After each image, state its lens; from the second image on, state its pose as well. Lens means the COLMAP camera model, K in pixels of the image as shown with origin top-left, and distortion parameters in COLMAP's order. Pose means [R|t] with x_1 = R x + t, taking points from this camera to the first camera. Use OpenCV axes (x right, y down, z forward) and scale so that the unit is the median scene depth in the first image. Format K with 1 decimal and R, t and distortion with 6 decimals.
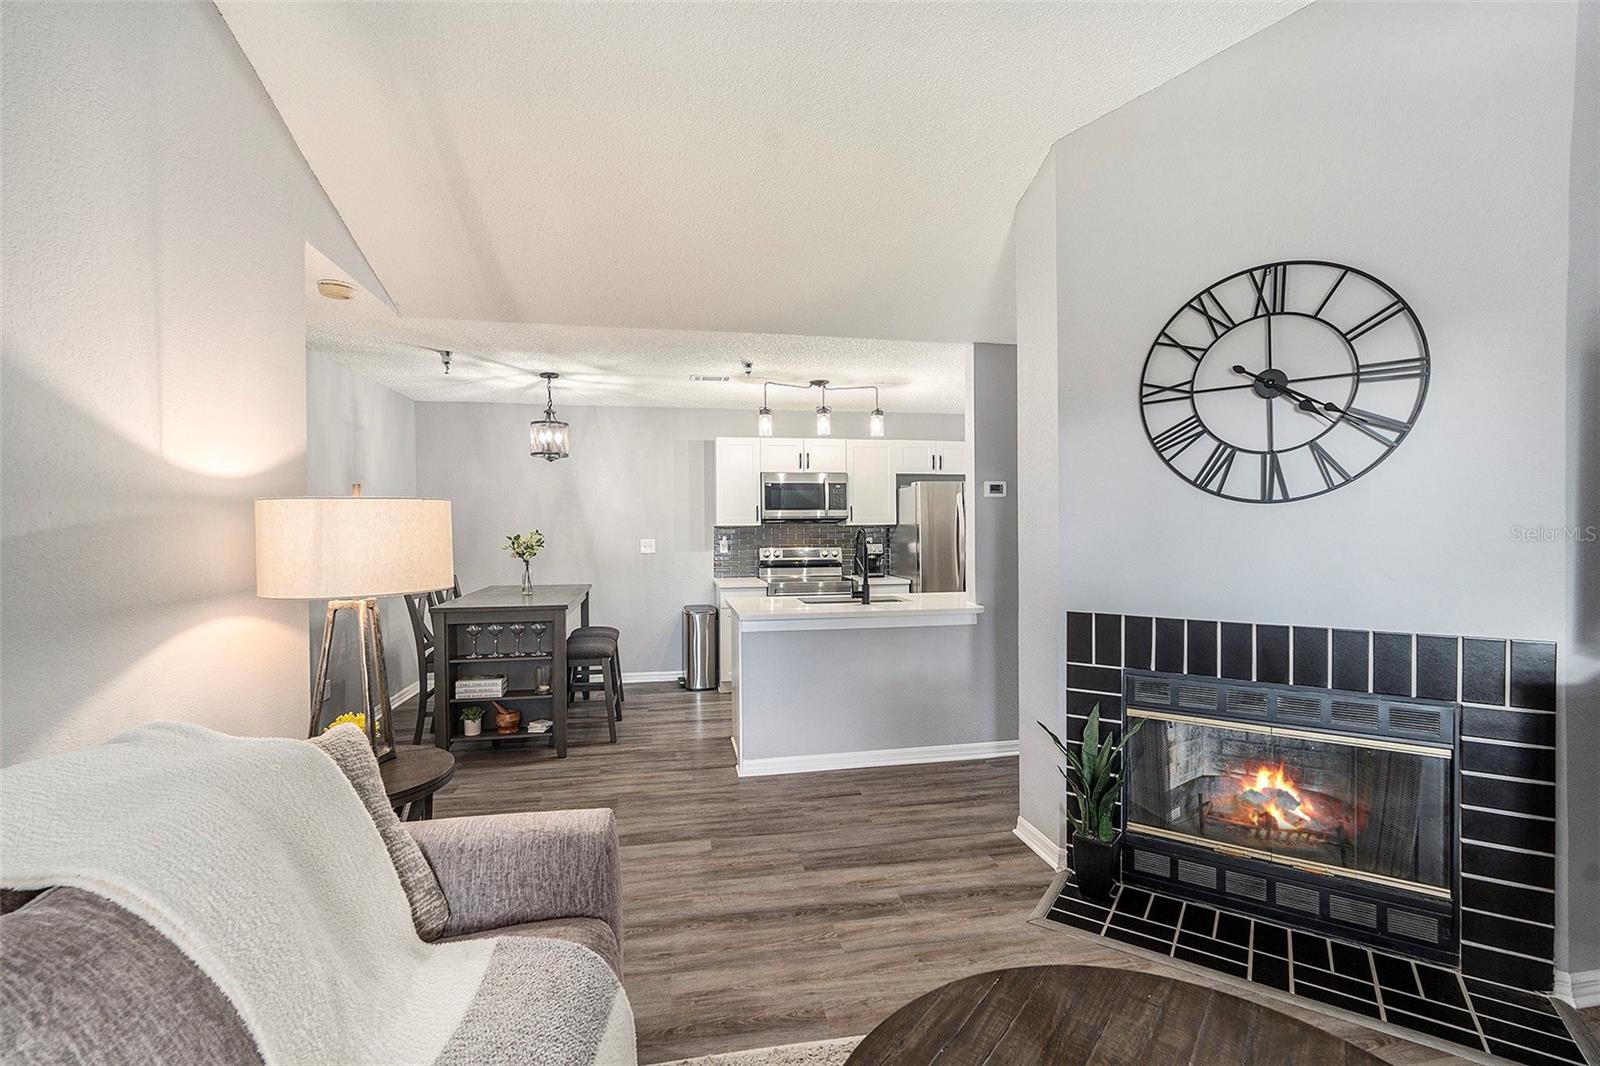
lens RADIAL K [[702.4, 0, 800.0], [0, 702.4, 533.0], [0, 0, 1]] dist [-0.004147, -0.000047]
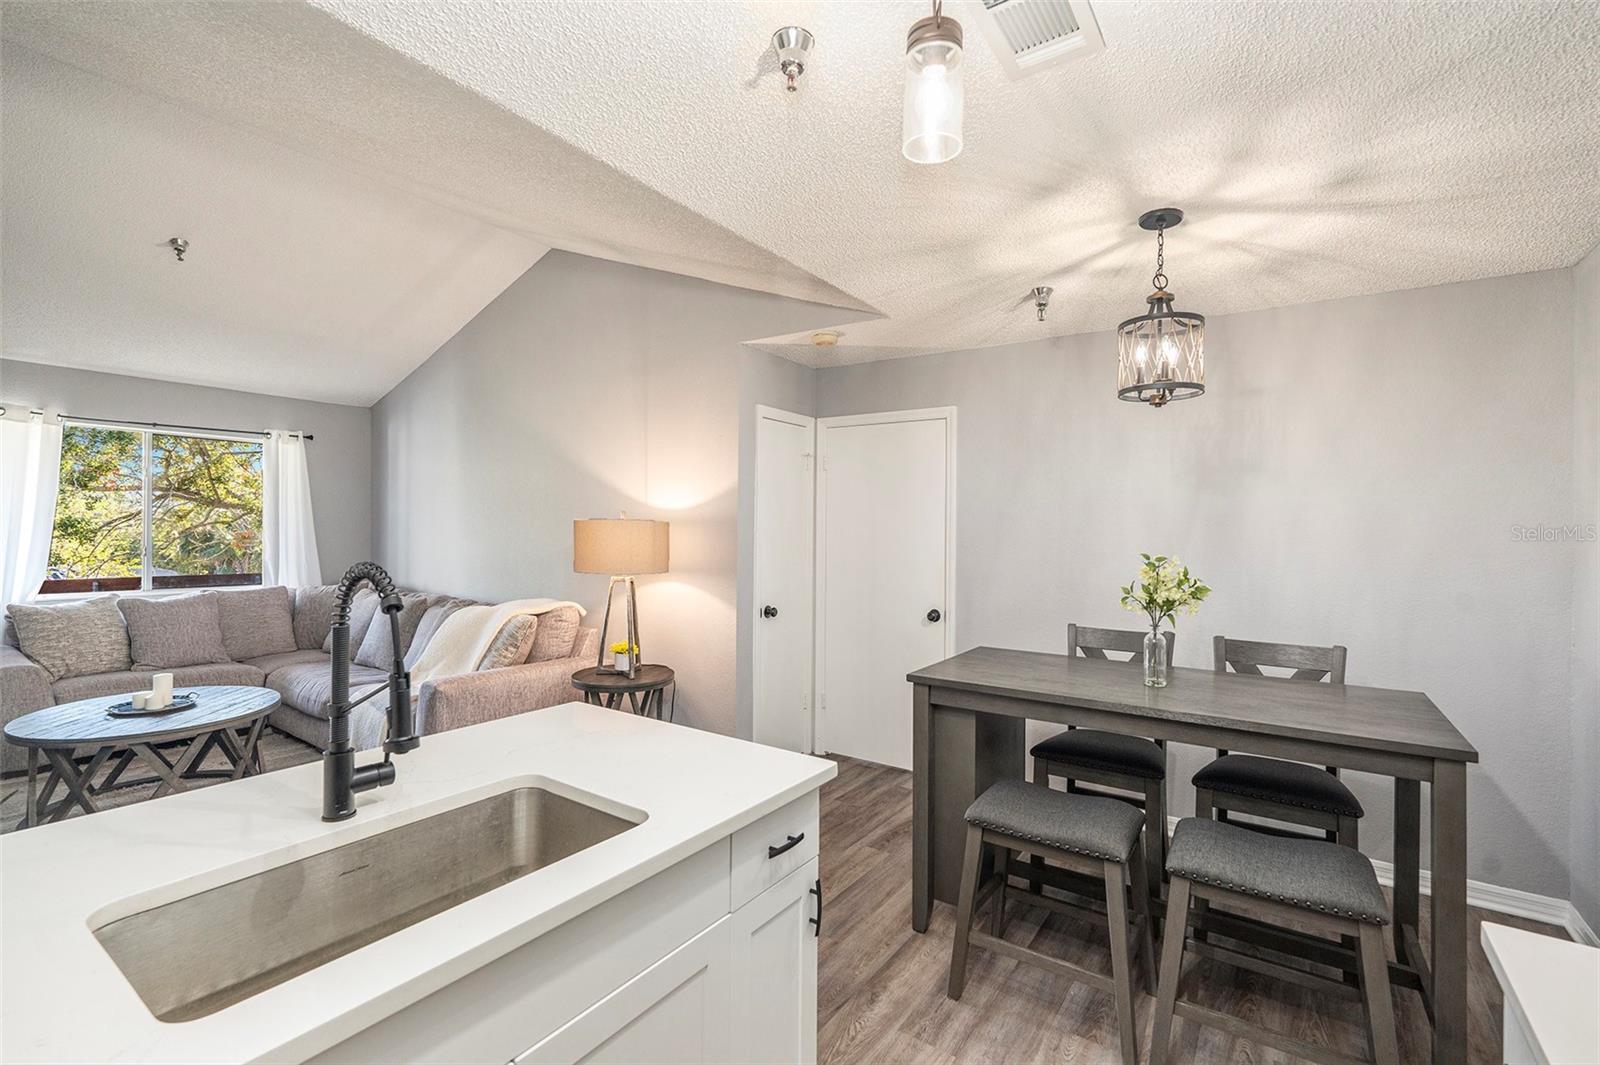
lens RADIAL K [[721.2, 0, 800.0], [0, 721.2, 532.5], [0, 0, 1]] dist [-0.013710, -0.000215]
pose [[-0.719316, 0.004124, -0.694671, 0.252392], [-0.009790, 0.999823, 0.016072, -0.041761], [0.694614, 0.018361, -0.719148, 2.180212]]
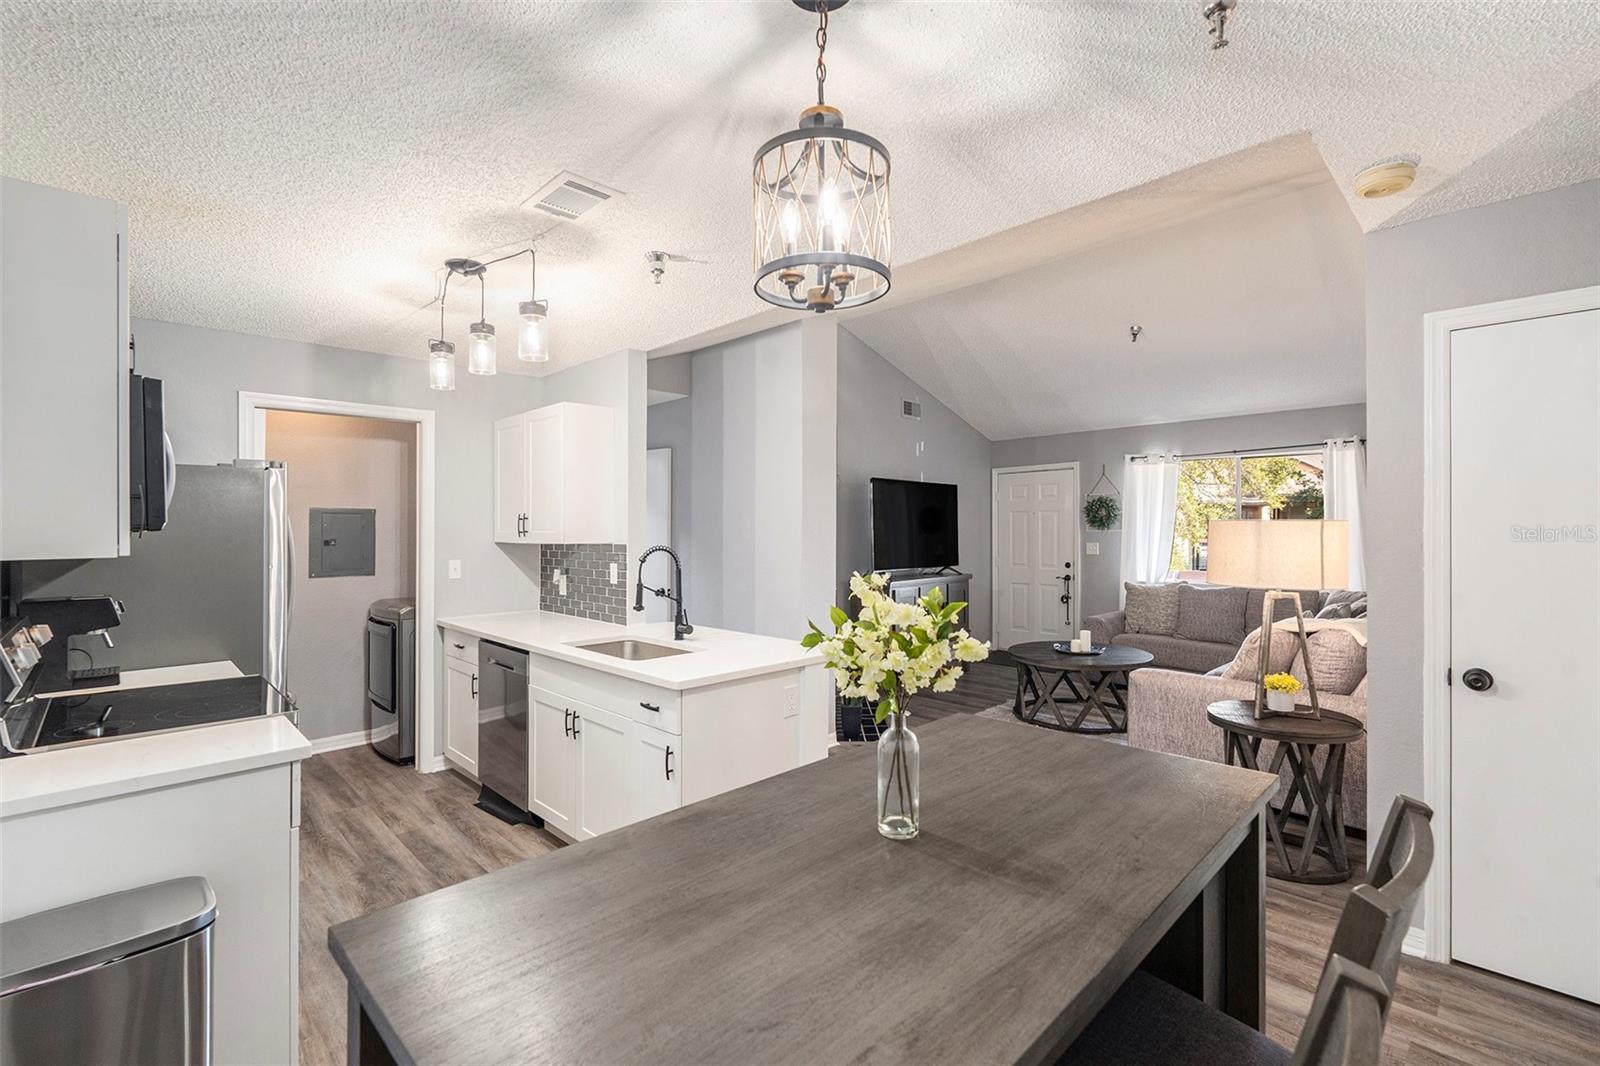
lens RADIAL K [[702.4, 0, 800.0], [0, 702.4, 533.0], [0, 0, 1]] dist [-0.004147, -0.000047]
pose [[-0.546408, 0.006840, 0.837491, -1.062757], [0.013963, 0.999902, 0.000944, -0.029128], [-0.837403, 0.012210, -0.546450, 2.131524]]
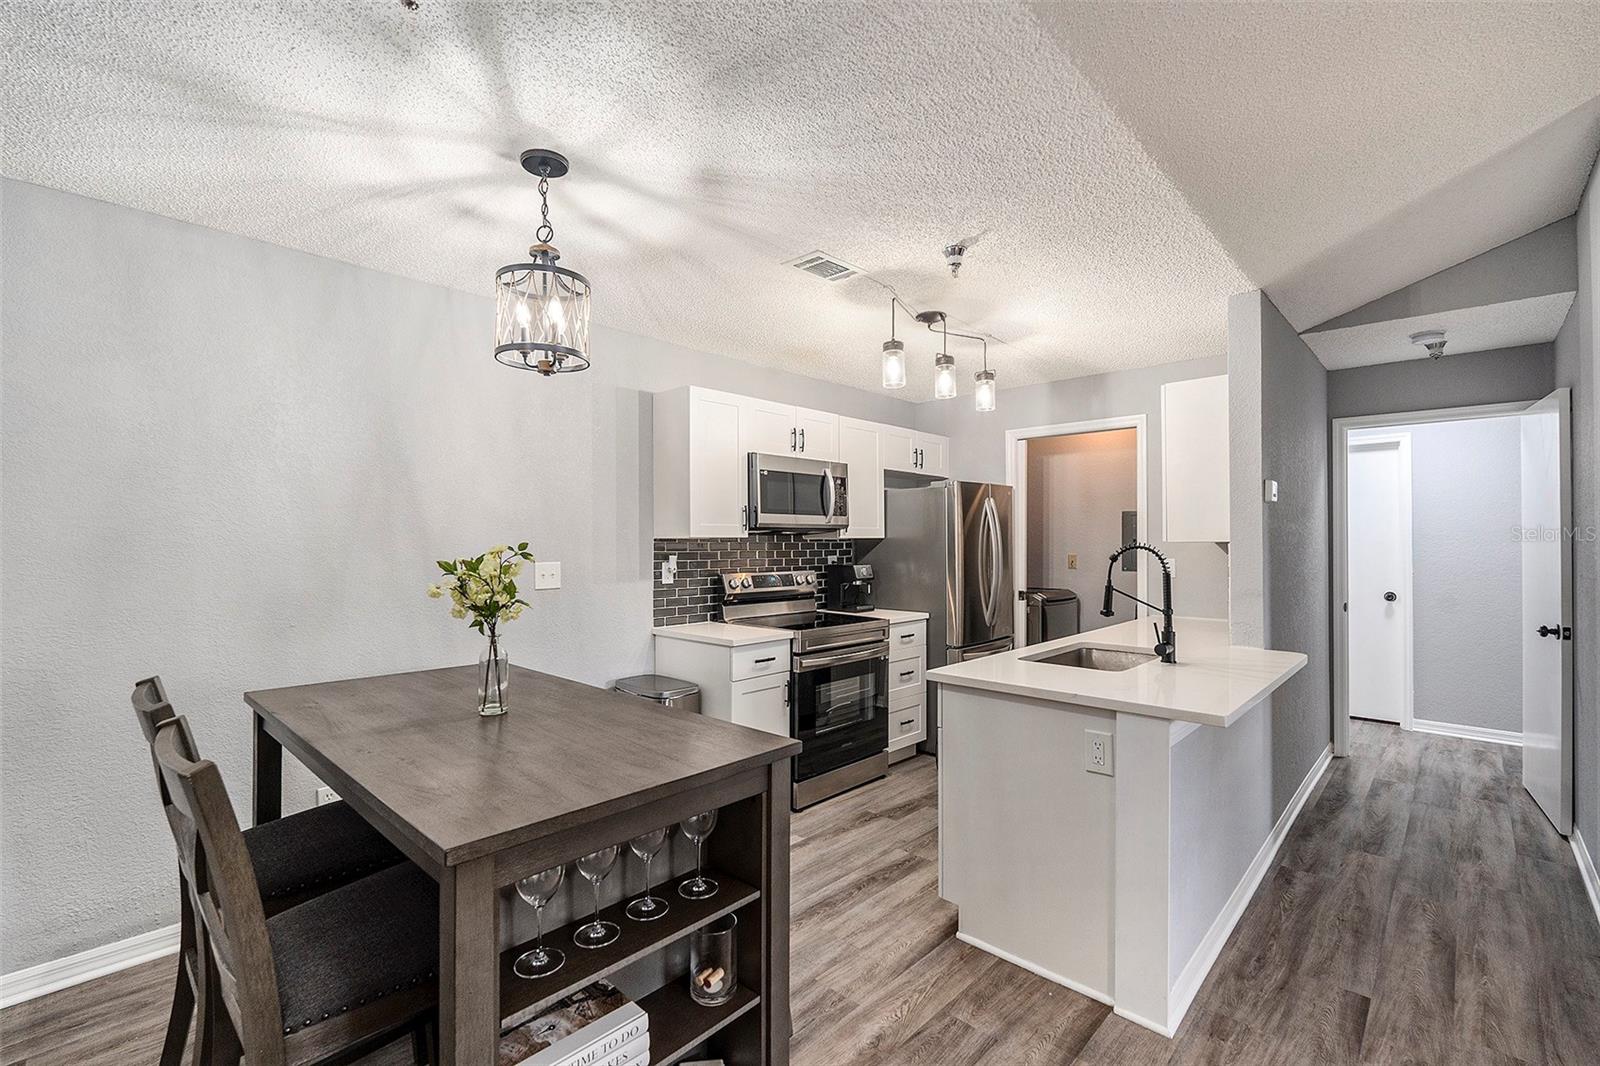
lens RADIAL K [[694.5, 0, 800.0], [0, 694.5, 533.0], [0, 0, 1]] dist [0.003866, 0.000065]
pose [[0.814893, 0.012503, 0.579476, -0.874082], [0.002876, 0.999668, -0.025613, 0.002664], [-0.579604, 0.022538, 0.814587, 1.097678]]
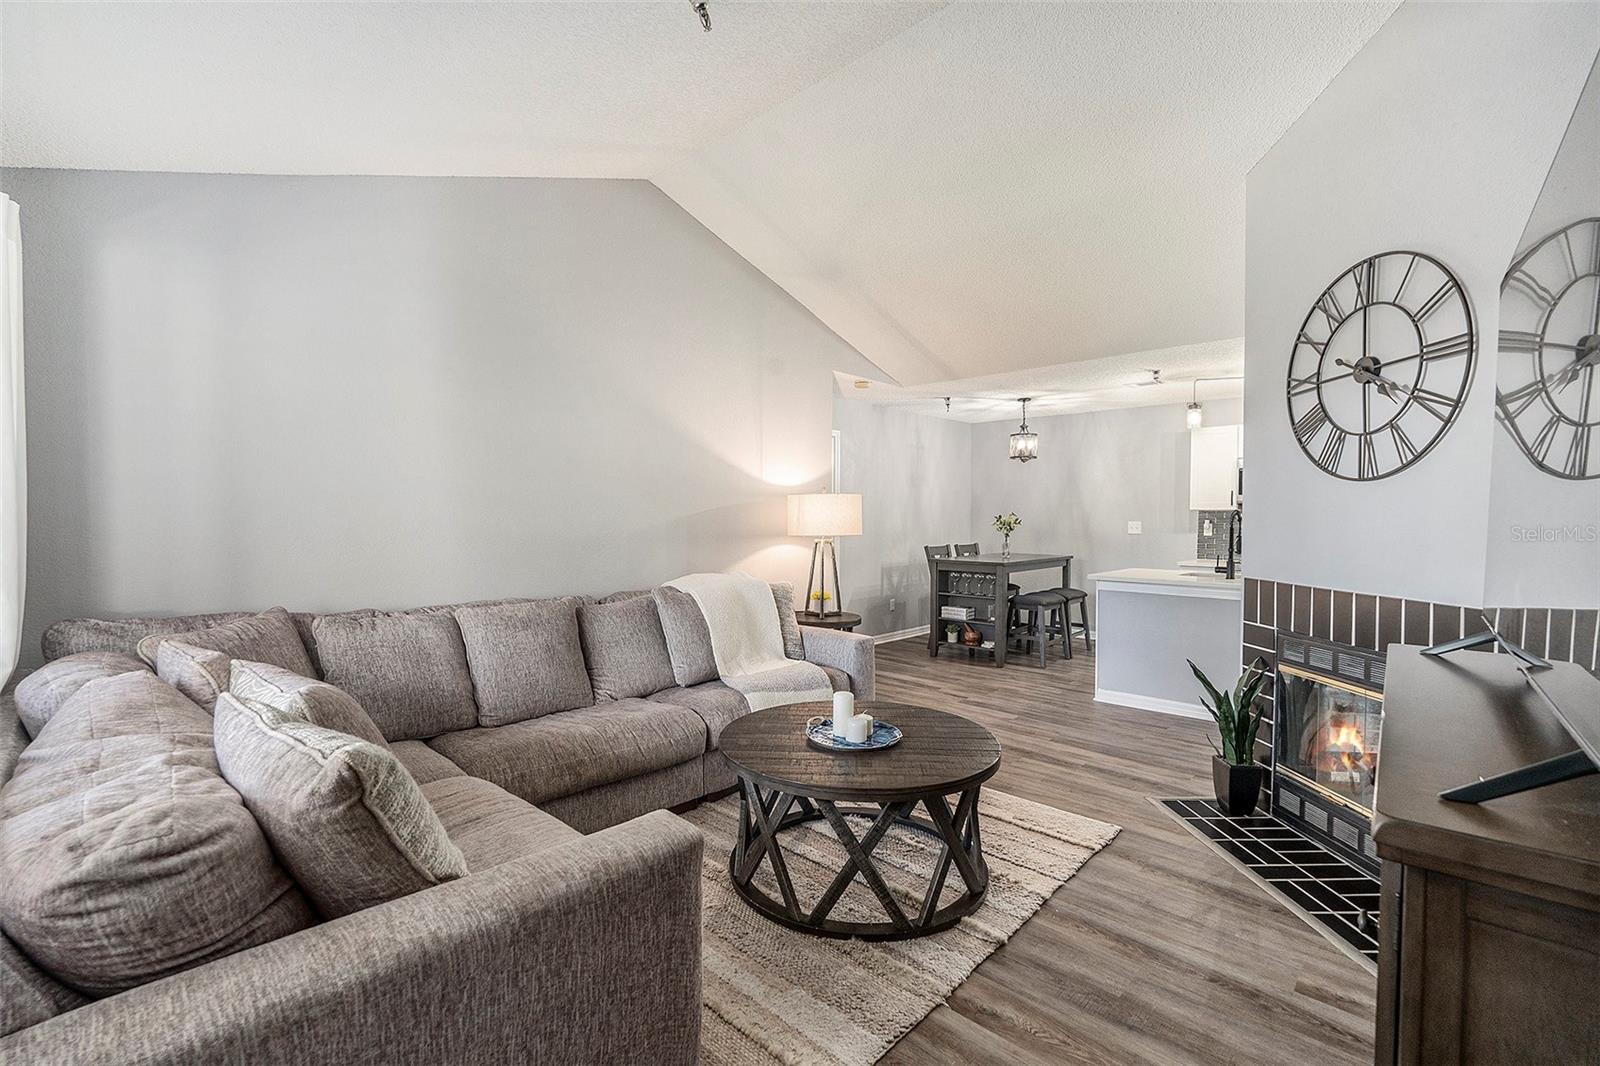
lens RADIAL K [[702.4, 0, 800.0], [0, 702.4, 533.0], [0, 0, 1]] dist [-0.004147, -0.000047]
pose [[0.585397, 0.025870, -0.810334, 0.951757], [-0.014104, 0.999664, 0.021726, 0.023815], [0.810624, -0.001289, 0.585565, -0.306527]]
